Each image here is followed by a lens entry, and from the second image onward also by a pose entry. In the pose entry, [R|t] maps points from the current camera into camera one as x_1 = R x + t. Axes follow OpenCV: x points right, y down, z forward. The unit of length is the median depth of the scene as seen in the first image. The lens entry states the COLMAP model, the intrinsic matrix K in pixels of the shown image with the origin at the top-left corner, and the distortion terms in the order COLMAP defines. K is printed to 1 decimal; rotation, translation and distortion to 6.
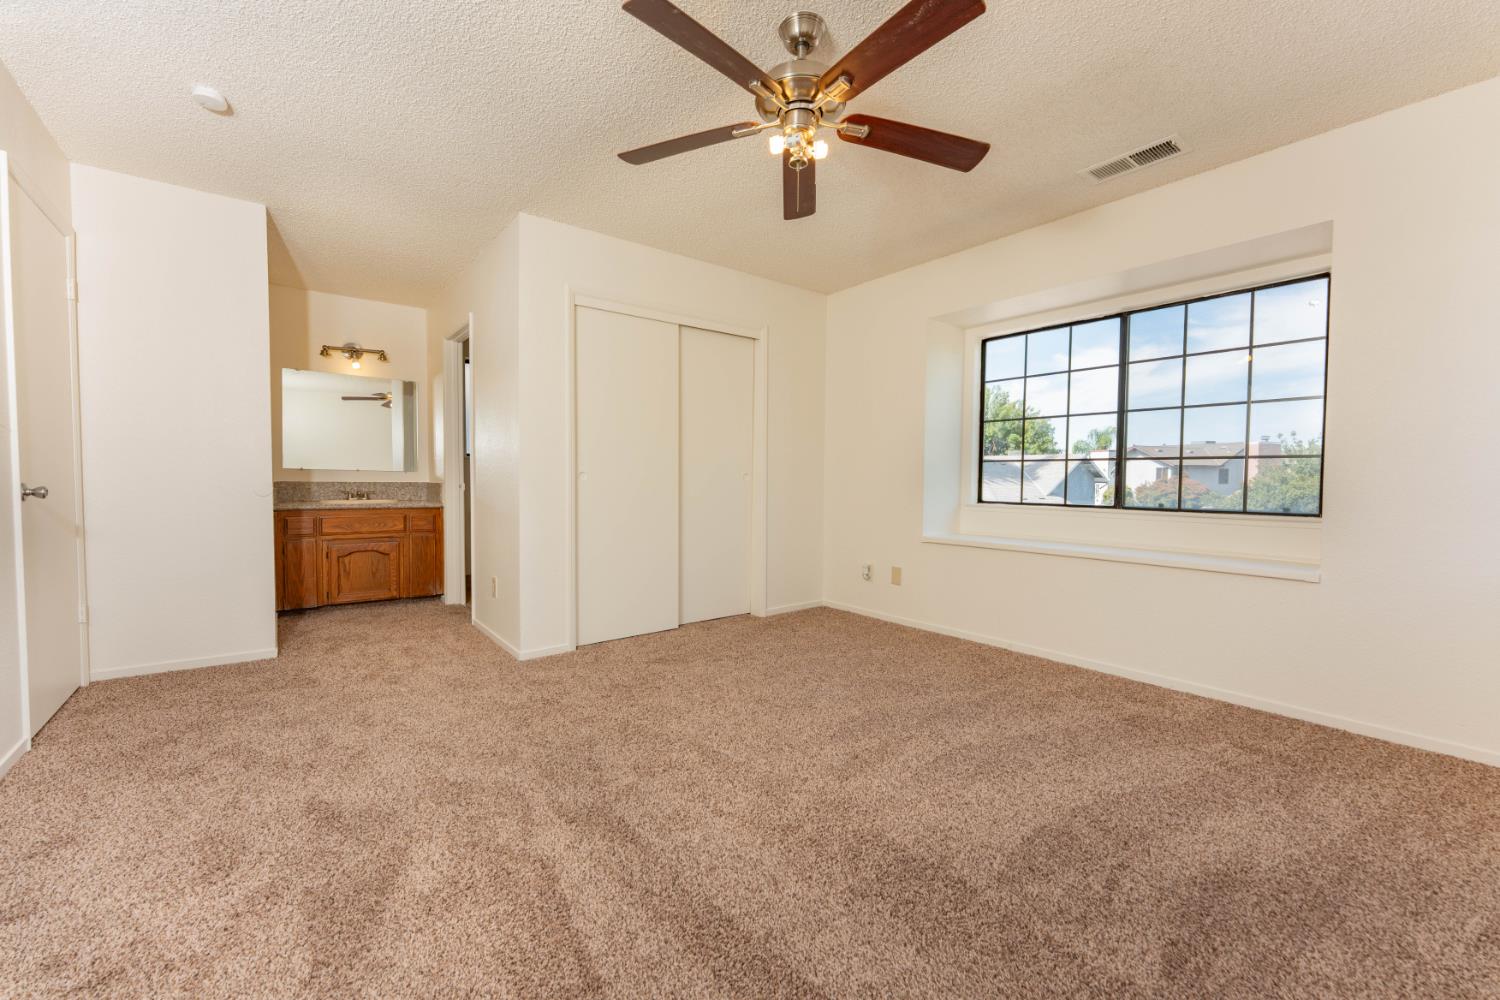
lens RADIAL K [[616.7, 0, 750.4], [0, 616.7, 492.1], [0, 0, 1]] dist [-0.003058, -0.000308]
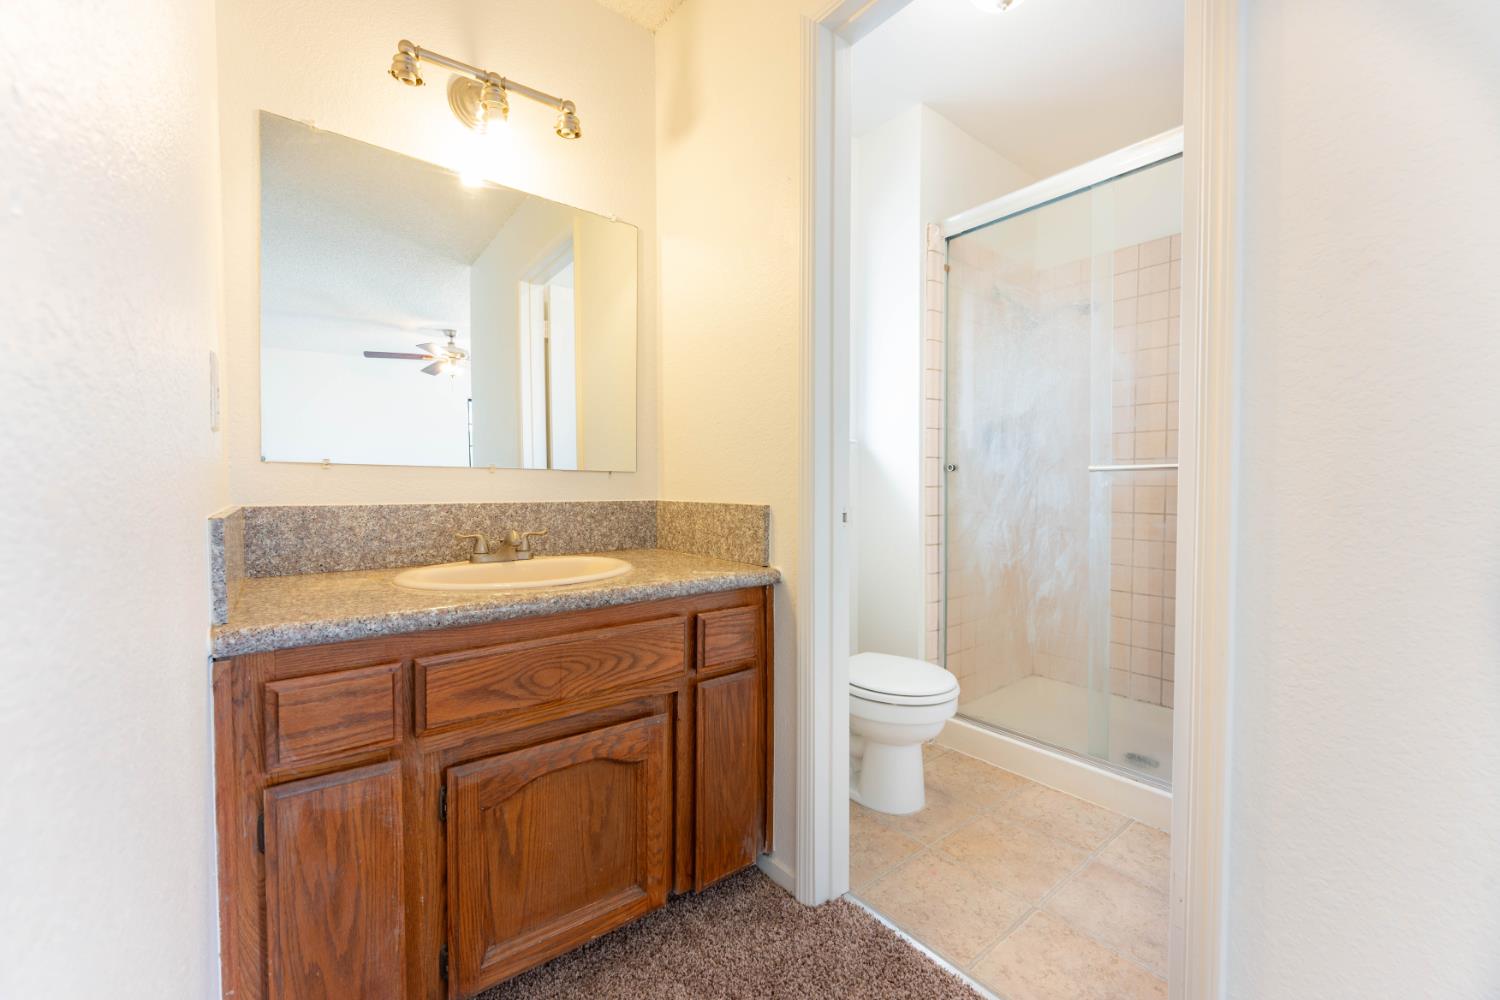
lens RADIAL K [[616.7, 0, 750.4], [0, 616.7, 492.1], [0, 0, 1]] dist [-0.003058, -0.000308]
pose [[0.999812, -0.006212, 0.018386, -0.544110], [0.006364, 0.999946, -0.008184, -0.020643], [-0.018334, 0.008300, 0.999797, 0.719884]]
